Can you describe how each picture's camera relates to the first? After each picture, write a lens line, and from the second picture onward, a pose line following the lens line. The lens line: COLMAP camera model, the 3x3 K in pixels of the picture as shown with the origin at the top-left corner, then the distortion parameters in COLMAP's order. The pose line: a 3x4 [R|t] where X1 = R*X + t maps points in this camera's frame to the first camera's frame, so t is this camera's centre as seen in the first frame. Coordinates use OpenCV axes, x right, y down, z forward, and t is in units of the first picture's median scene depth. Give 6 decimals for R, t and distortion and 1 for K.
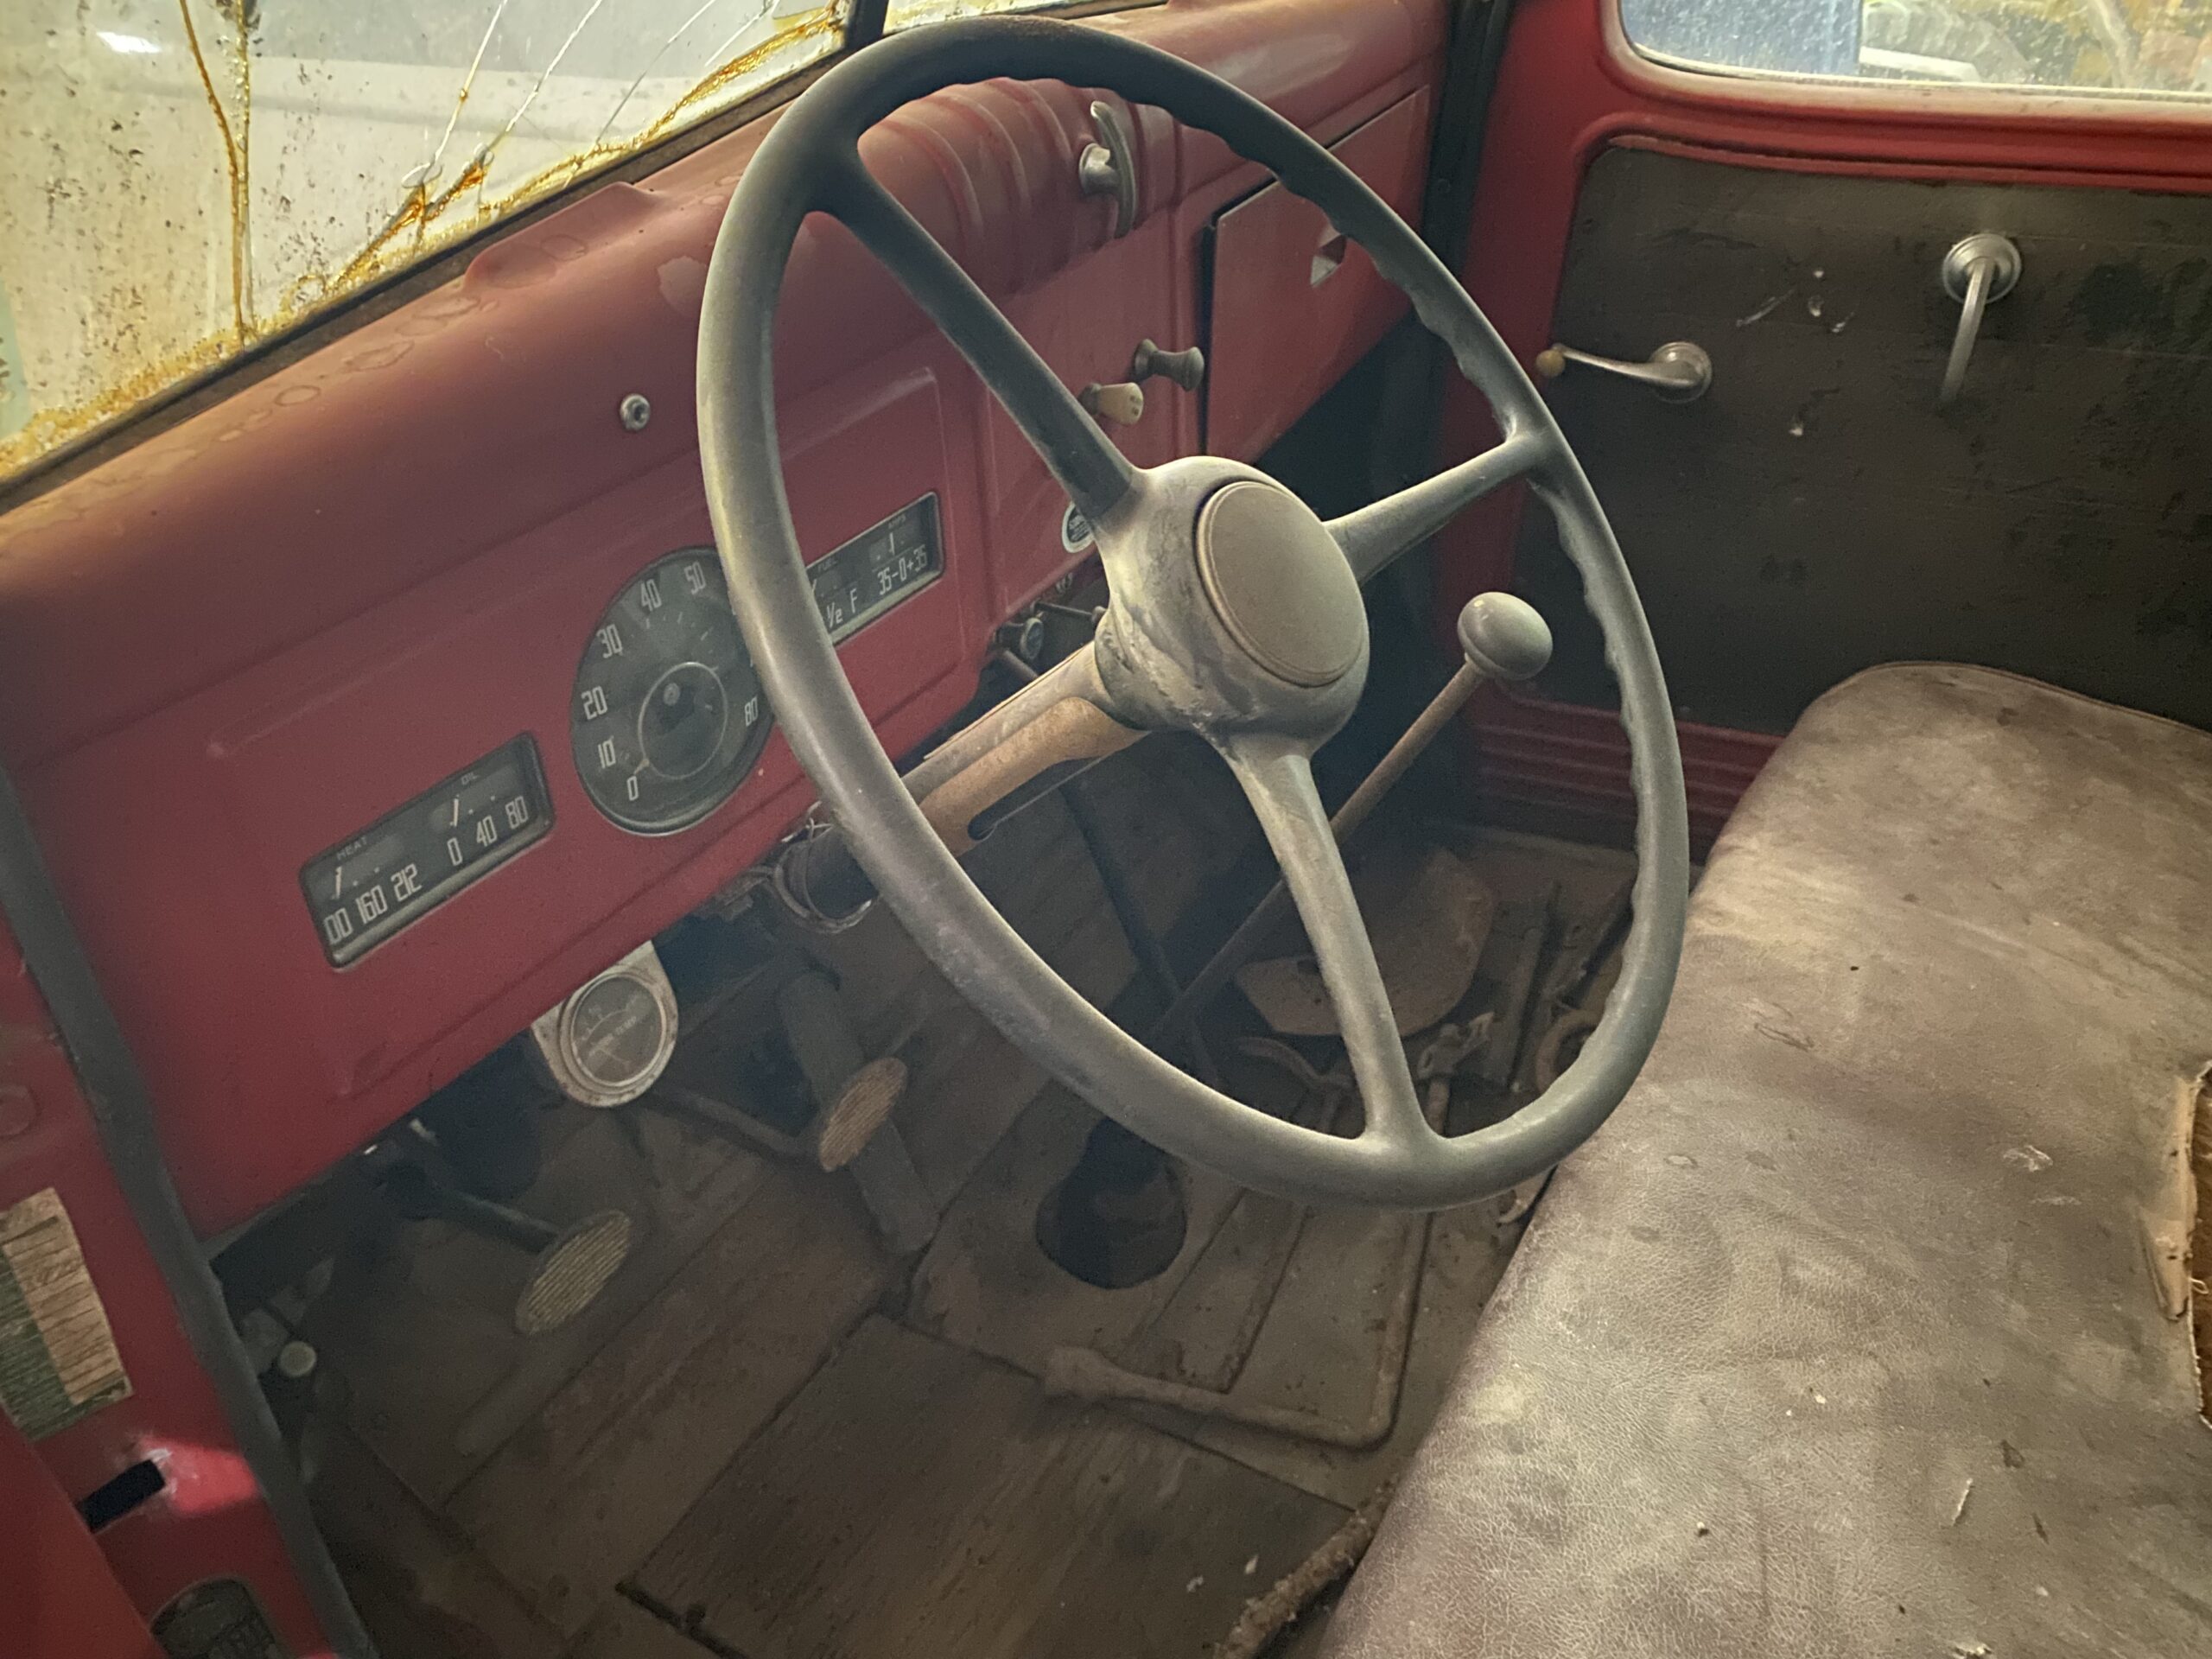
lens RADIAL K [[1717.3, 0, 1107.0], [0, 1717.3, 819.2], [0, 0, 1]] dist [0.016326, -0.004081]
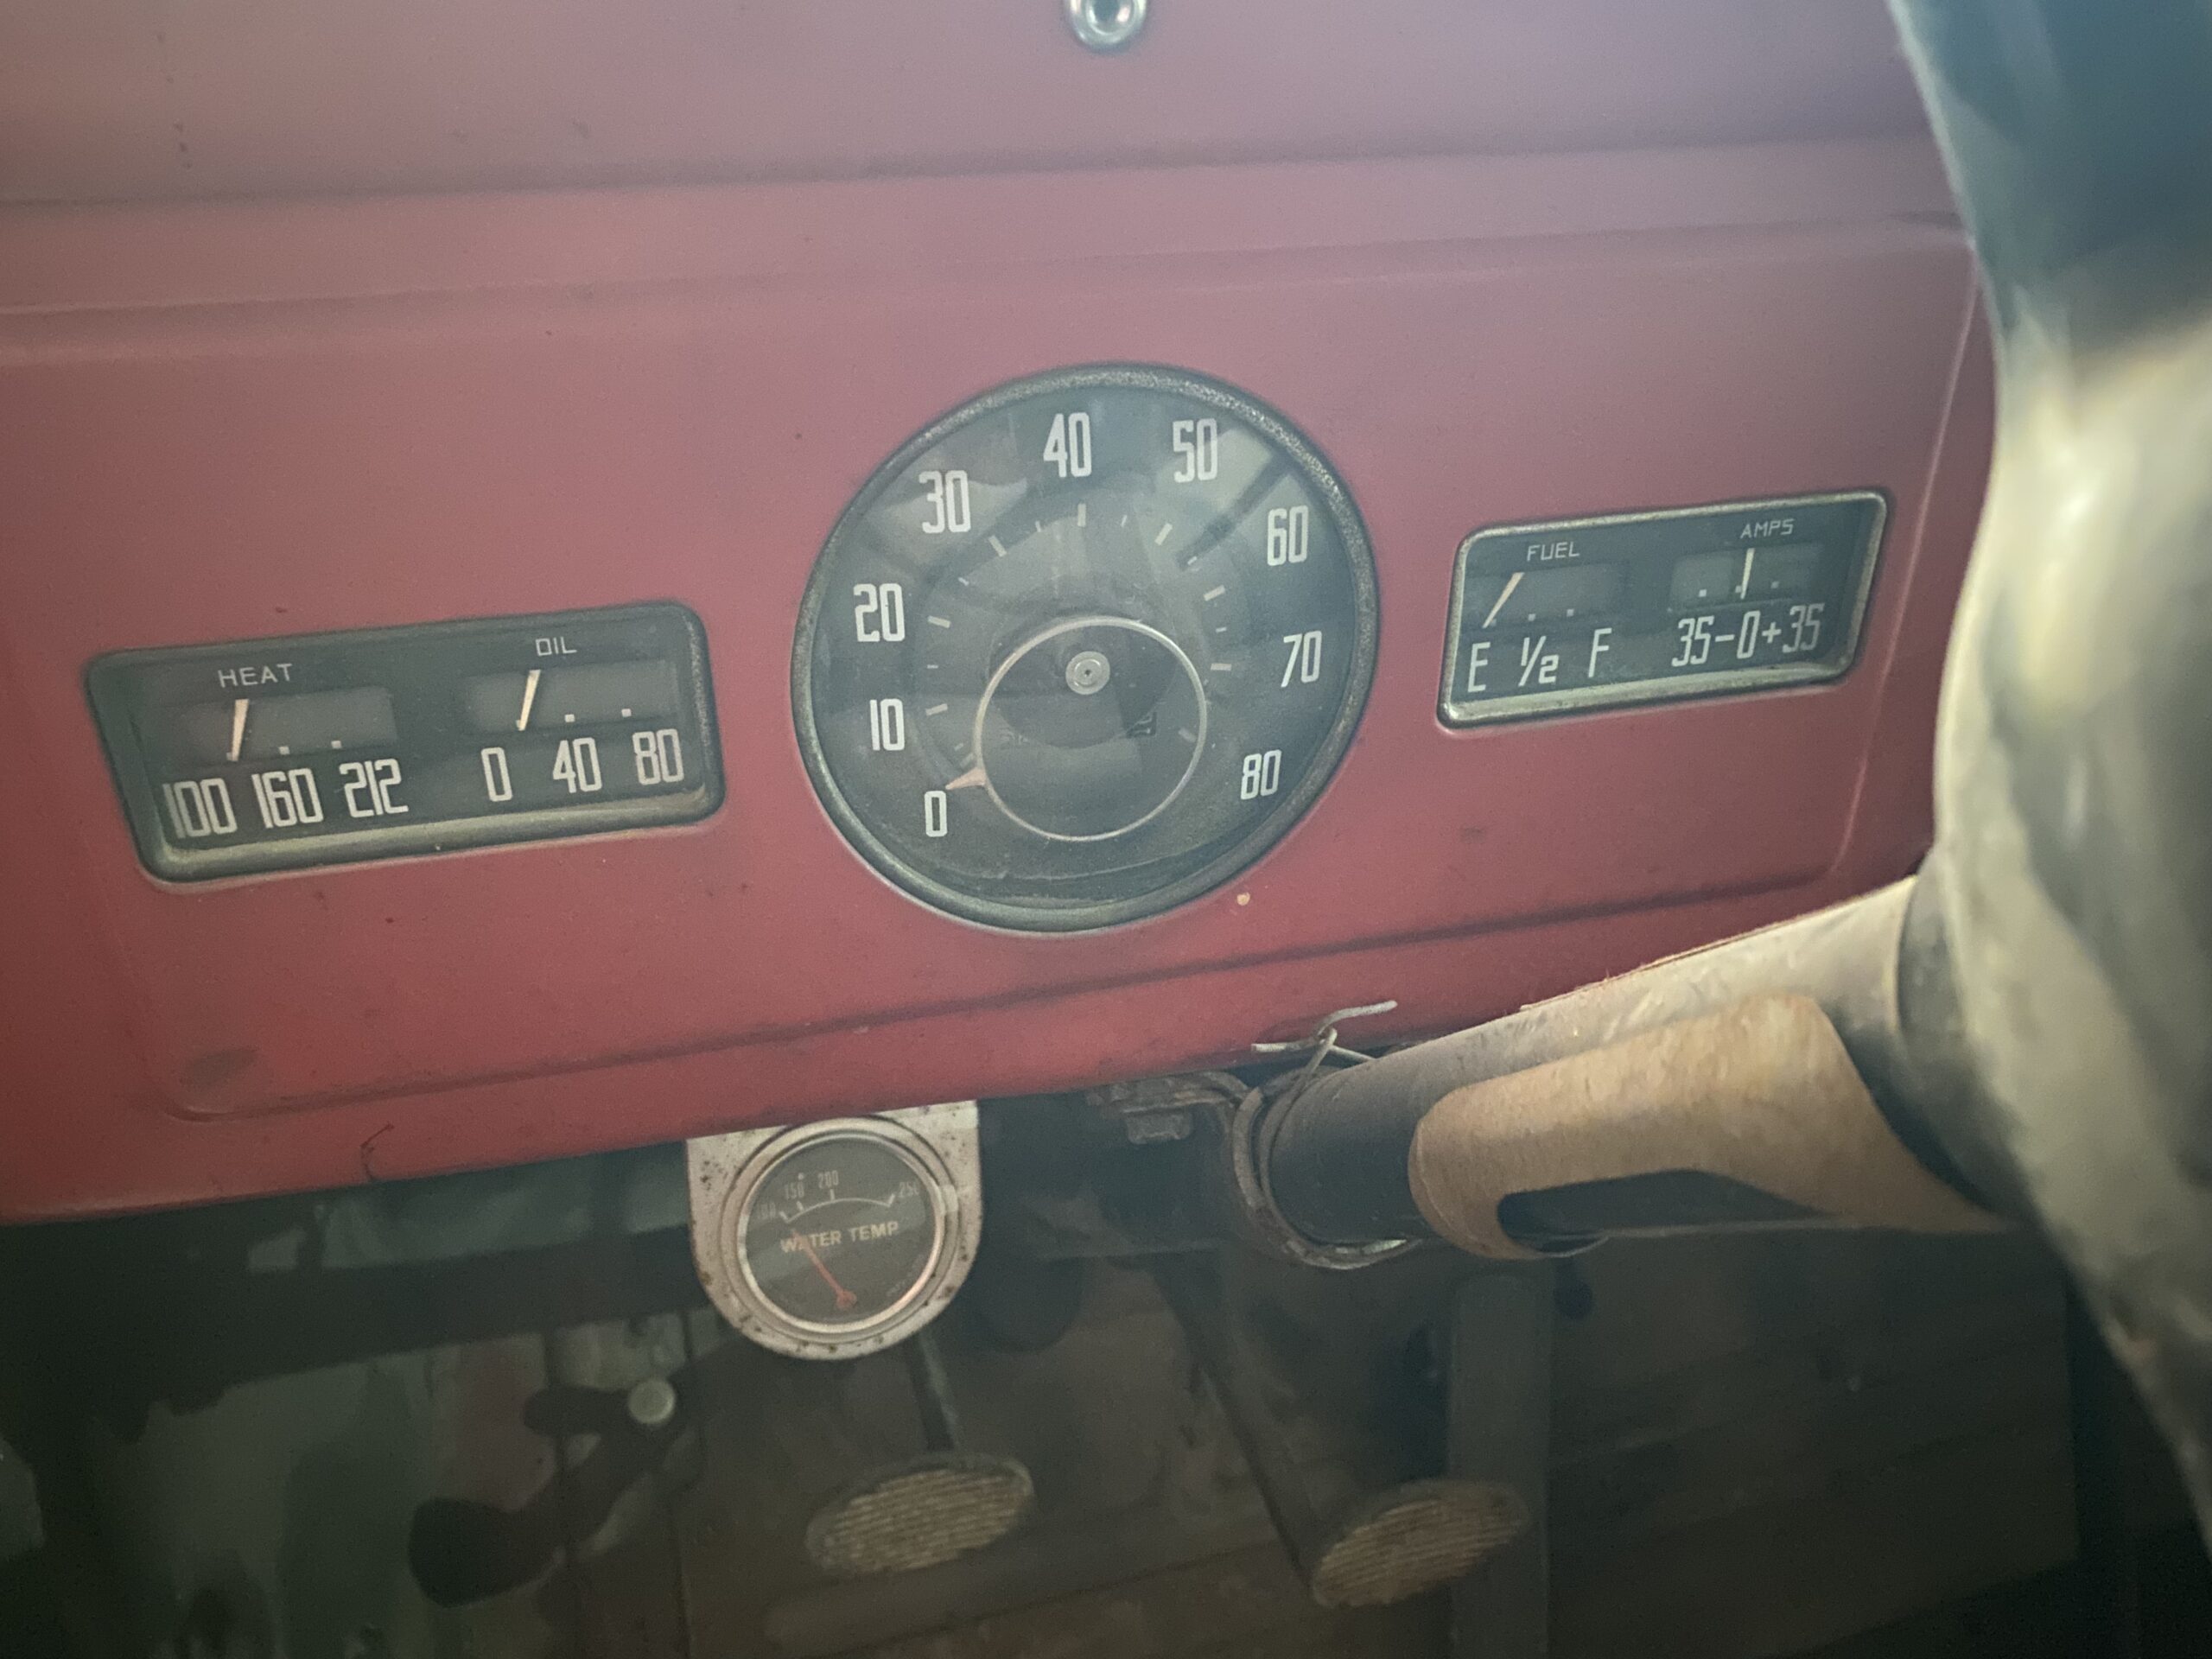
lens RADIAL K [[1735.1, 0, 1094.4], [0, 1735.1, 834.2], [0, 0, 1]] dist [0.044279, -0.060618]
pose [[0.728855, 0.357778, -0.583751, 0.049946], [-0.402685, 0.913554, 0.057131, -0.054455], [0.553729, 0.193428, 0.809920, 0.558535]]
